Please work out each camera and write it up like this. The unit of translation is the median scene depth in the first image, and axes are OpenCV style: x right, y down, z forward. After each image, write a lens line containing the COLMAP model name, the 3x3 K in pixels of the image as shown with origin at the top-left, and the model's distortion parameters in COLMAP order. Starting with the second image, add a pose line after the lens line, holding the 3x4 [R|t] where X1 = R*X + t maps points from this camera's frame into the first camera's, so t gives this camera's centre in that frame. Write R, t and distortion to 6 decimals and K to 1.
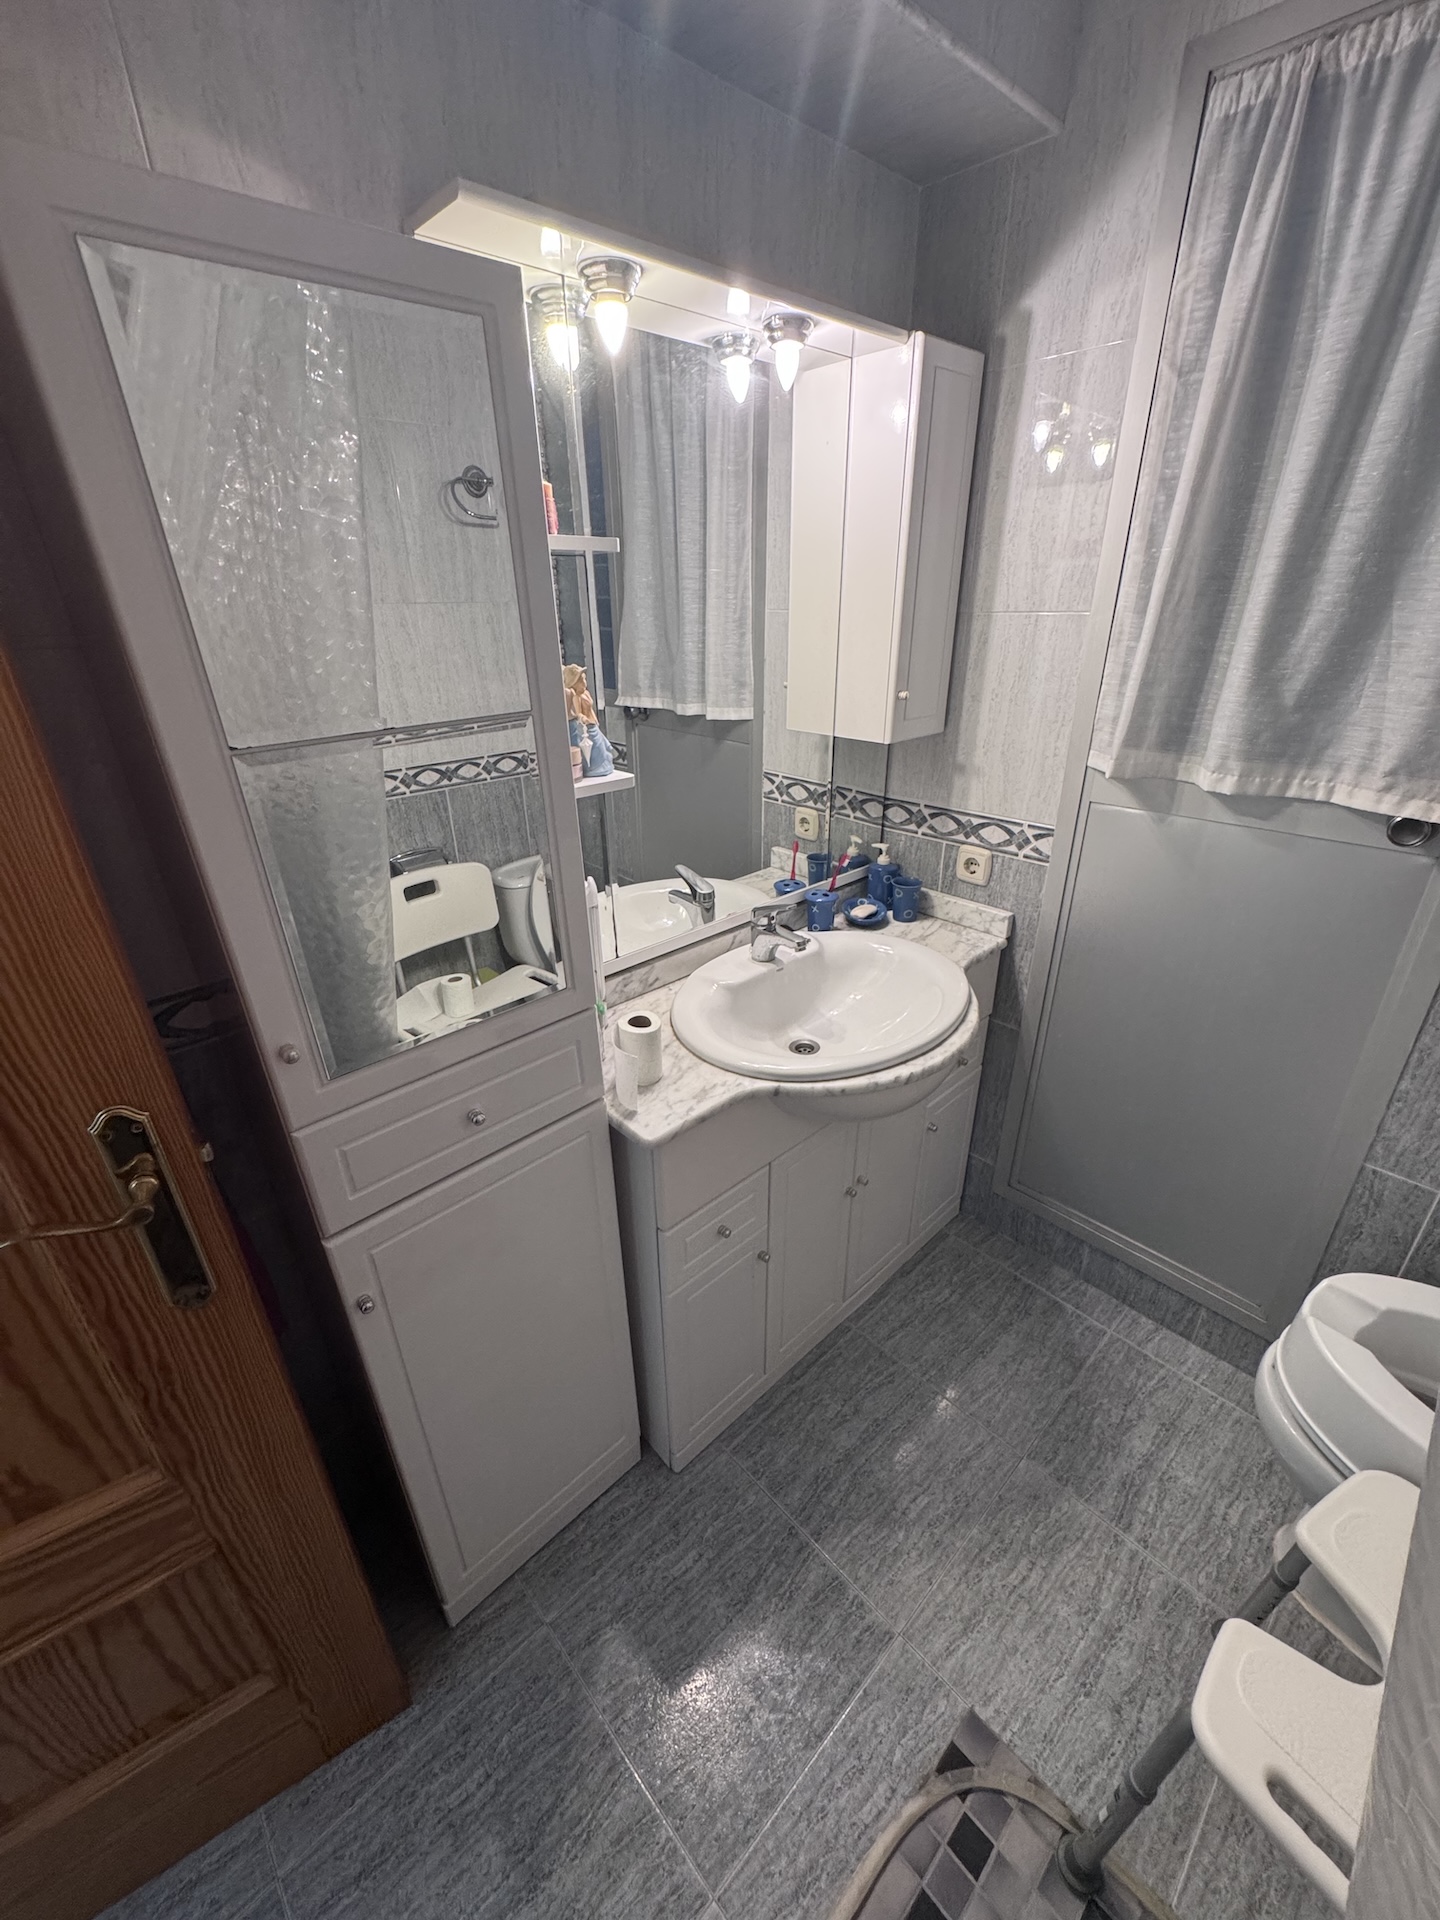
lens RADIAL K [[768.6, 0, 723.2], [0, 768.6, 963.0], [0, 0, 1]] dist [-0.003118, 0.000006]
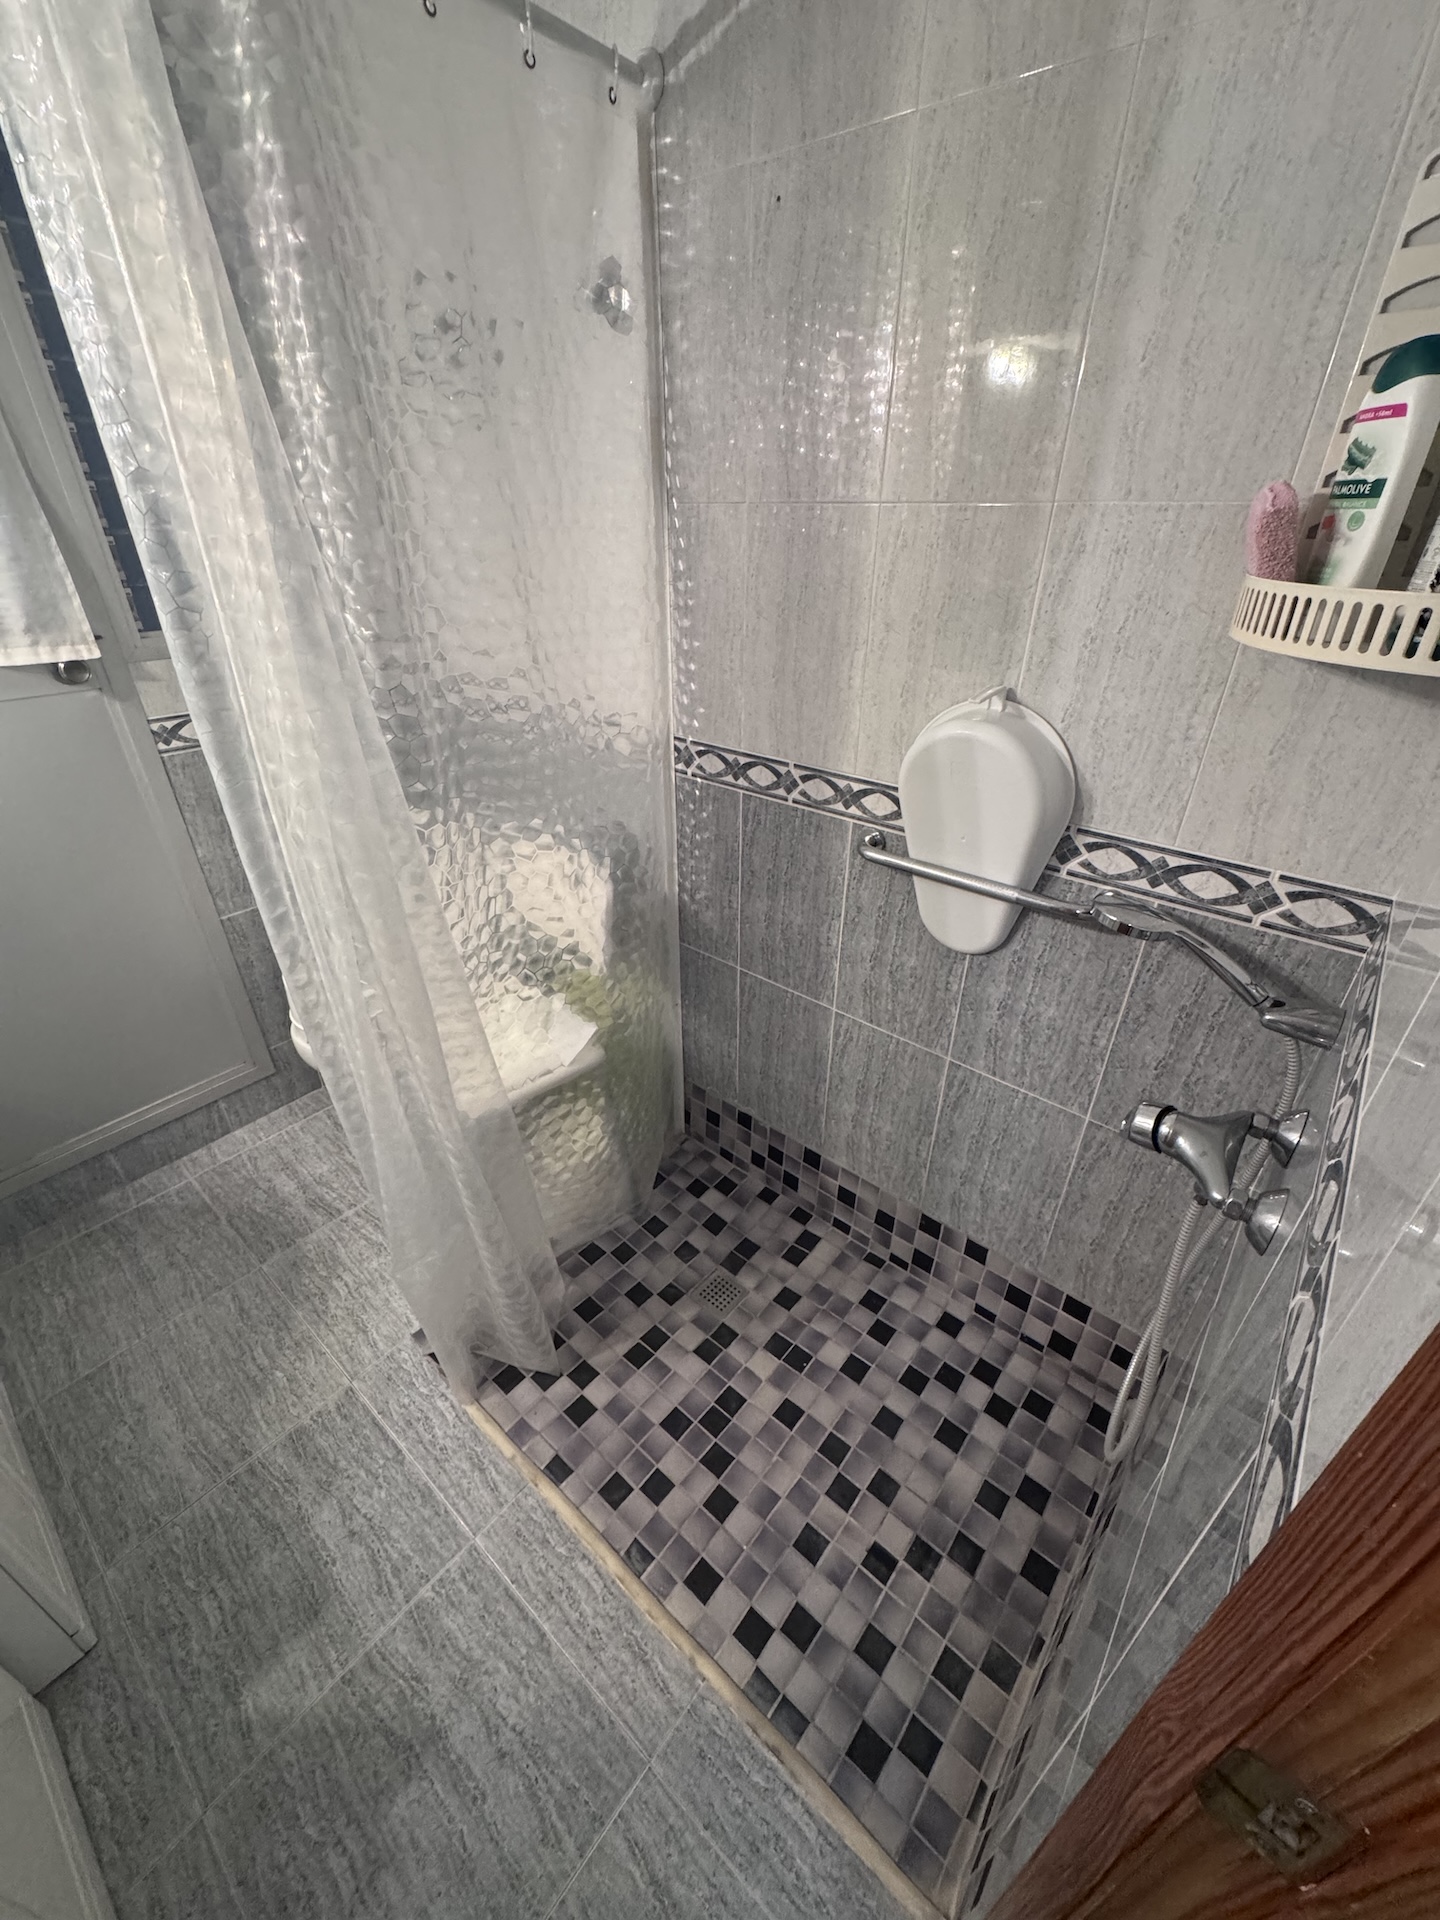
lens RADIAL K [[768.6, 0, 720.0], [0, 768.6, 961.2], [0, 0, 1]] dist [-0.003118, 0.000006]
pose [[-0.107433, -0.490522, 0.864781, -0.487964], [0.422792, 0.764707, 0.486282, 0.028301], [-0.899836, 0.417866, 0.125234, 0.048308]]
